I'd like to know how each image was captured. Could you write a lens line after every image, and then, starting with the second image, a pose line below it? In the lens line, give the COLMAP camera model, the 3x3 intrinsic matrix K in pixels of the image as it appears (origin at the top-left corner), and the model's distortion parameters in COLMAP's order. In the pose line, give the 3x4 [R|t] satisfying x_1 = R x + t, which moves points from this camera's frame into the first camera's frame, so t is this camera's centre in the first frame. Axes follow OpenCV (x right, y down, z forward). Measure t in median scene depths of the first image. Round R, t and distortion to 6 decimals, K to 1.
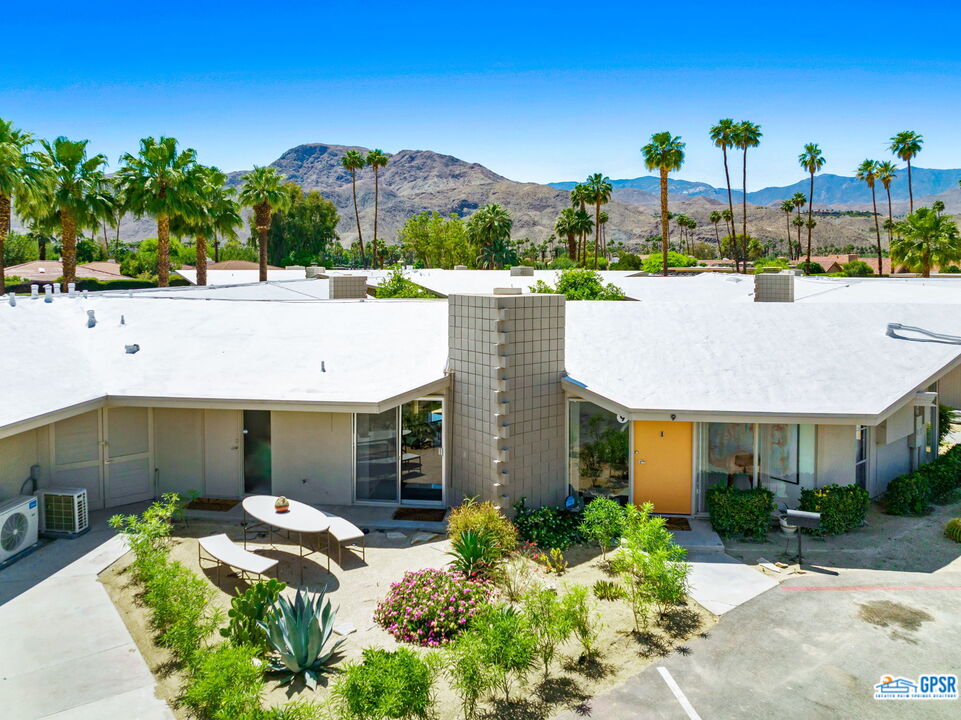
lens RADIAL K [[708.1, 0, 482.5], [0, 708.1, 281.1], [0, 0, 1]] dist [-0.038144, 0.001262]
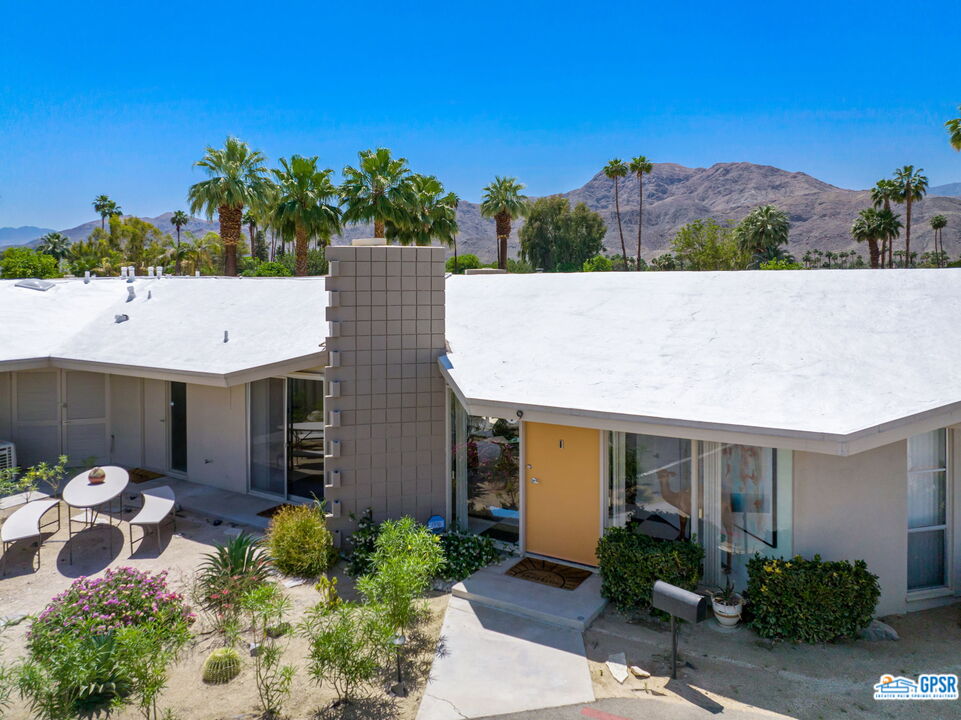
lens RADIAL K [[708.1, 0, 482.5], [0, 708.1, 281.1], [0, 0, 1]] dist [-0.038144, 0.001262]
pose [[0.905369, -0.006315, -0.424578, 0.429797], [-0.005031, 0.999660, -0.025598, 0.067243], [0.424595, 0.025312, 0.905030, 0.301360]]
